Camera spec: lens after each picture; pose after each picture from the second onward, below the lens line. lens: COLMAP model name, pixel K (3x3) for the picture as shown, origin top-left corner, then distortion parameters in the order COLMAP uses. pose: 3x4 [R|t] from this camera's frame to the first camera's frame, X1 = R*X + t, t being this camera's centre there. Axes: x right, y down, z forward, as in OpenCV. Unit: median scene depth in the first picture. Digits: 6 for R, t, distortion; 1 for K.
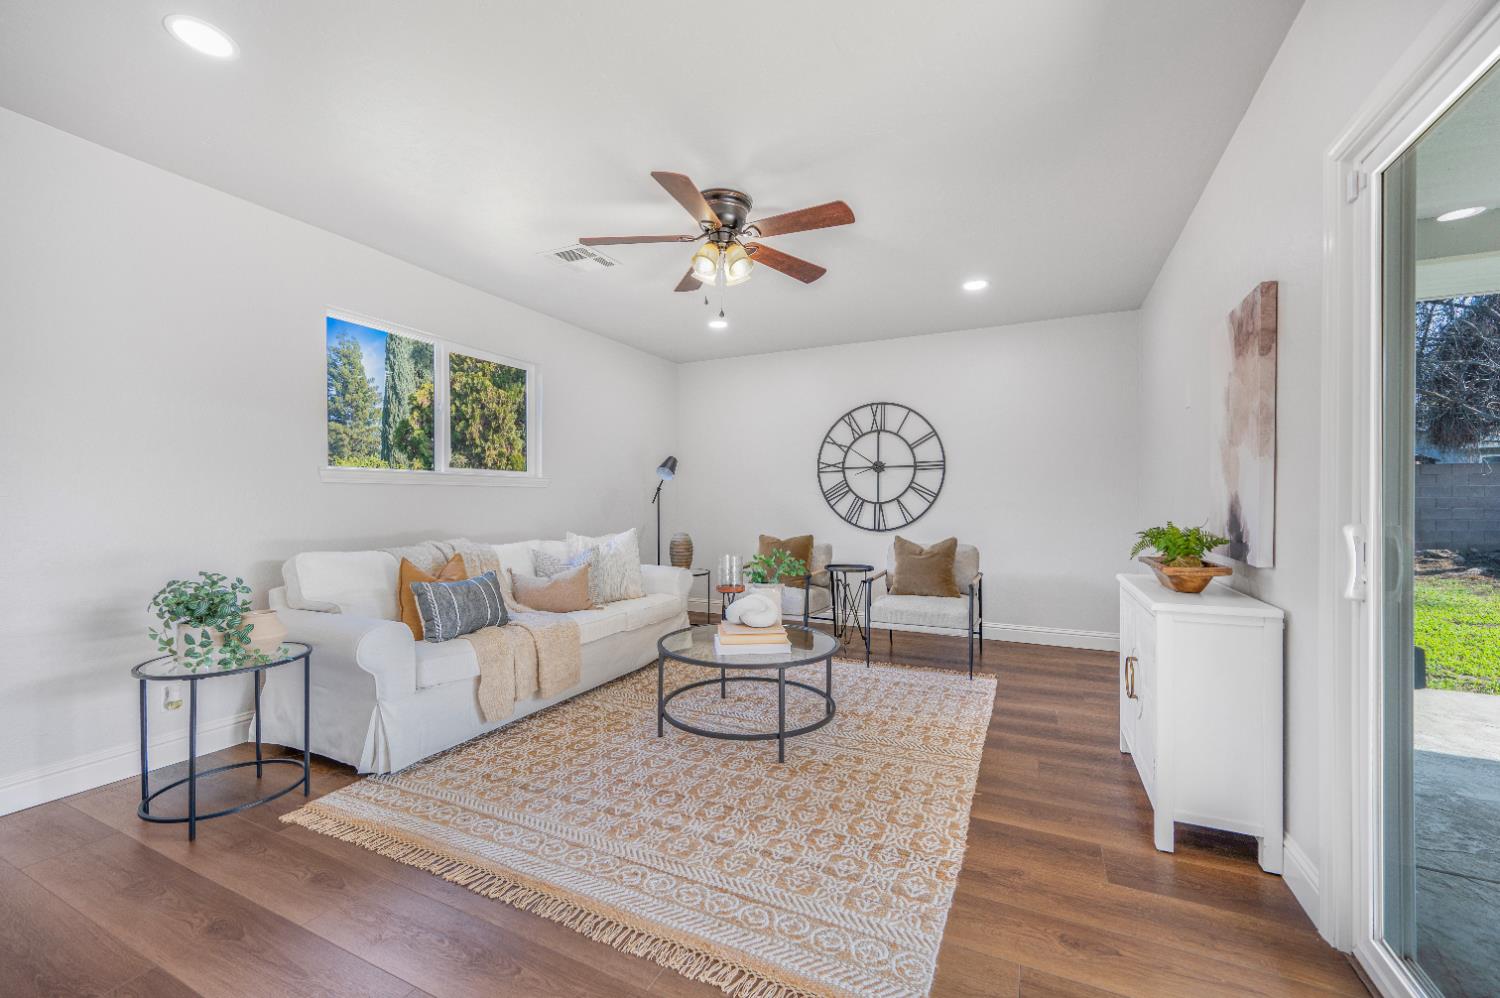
lens RADIAL K [[595.6, 0, 751.8], [0, 595.6, 502.5], [0, 0, 1]] dist [0.000218, 0.000056]
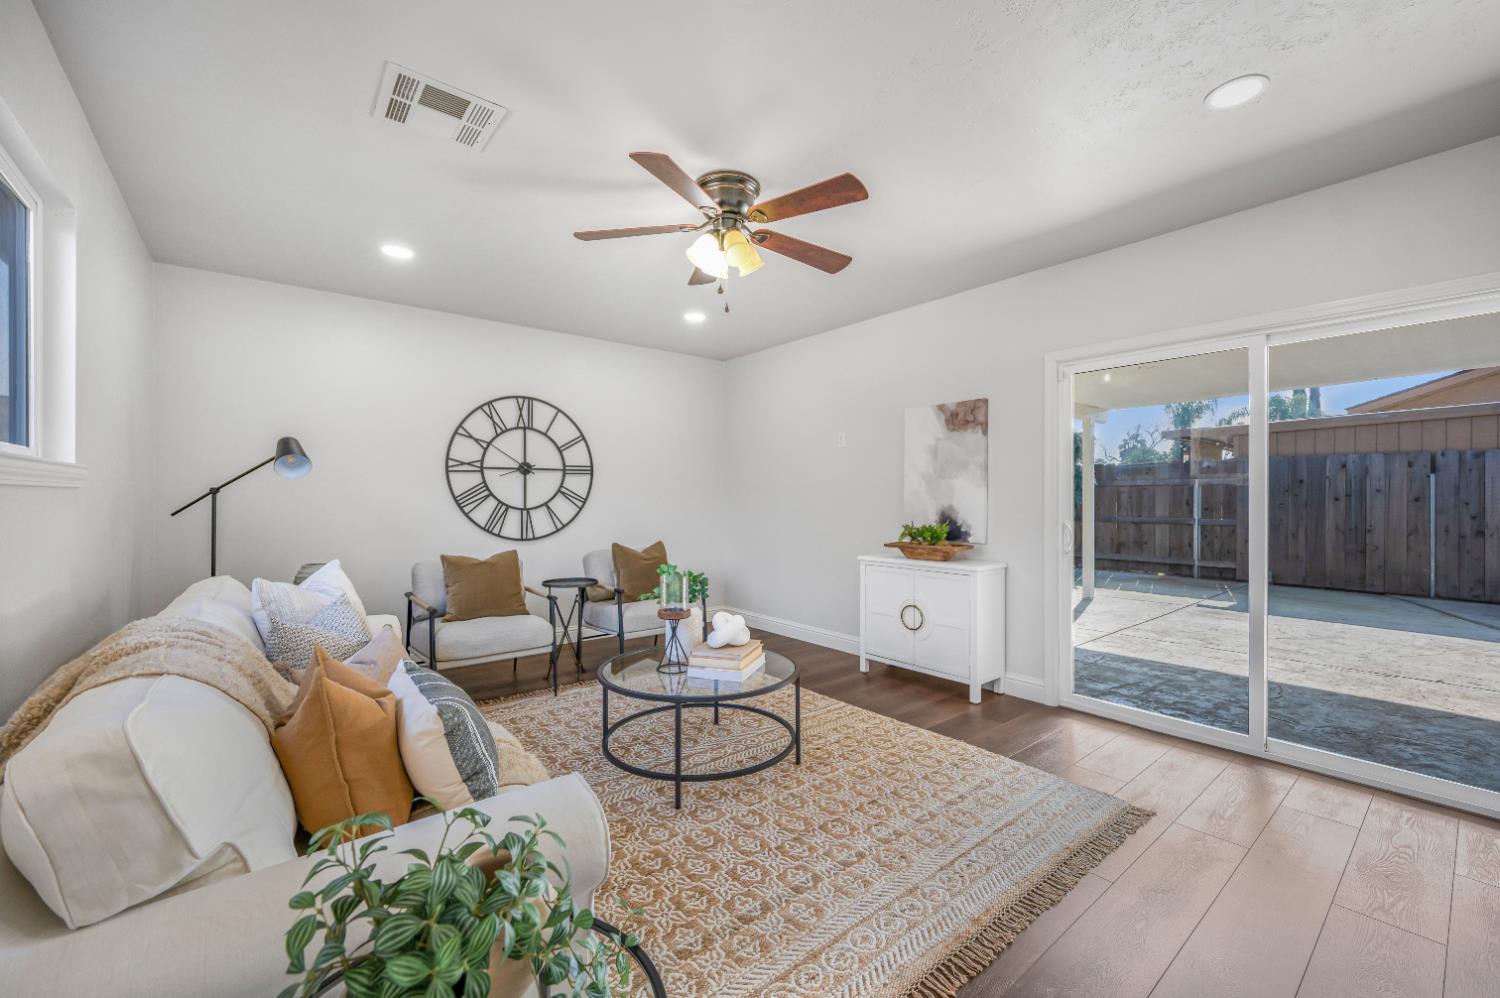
lens RADIAL K [[606.5, 0, 753.8], [0, 606.5, 504.2], [0, 0, 1]] dist [-0.000294, 0.000063]
pose [[0.429328, -0.009106, 0.903103, -0.464272], [0.002672, 0.999958, 0.008812, -0.013734], [-0.903144, -0.001370, 0.429335, 0.304253]]
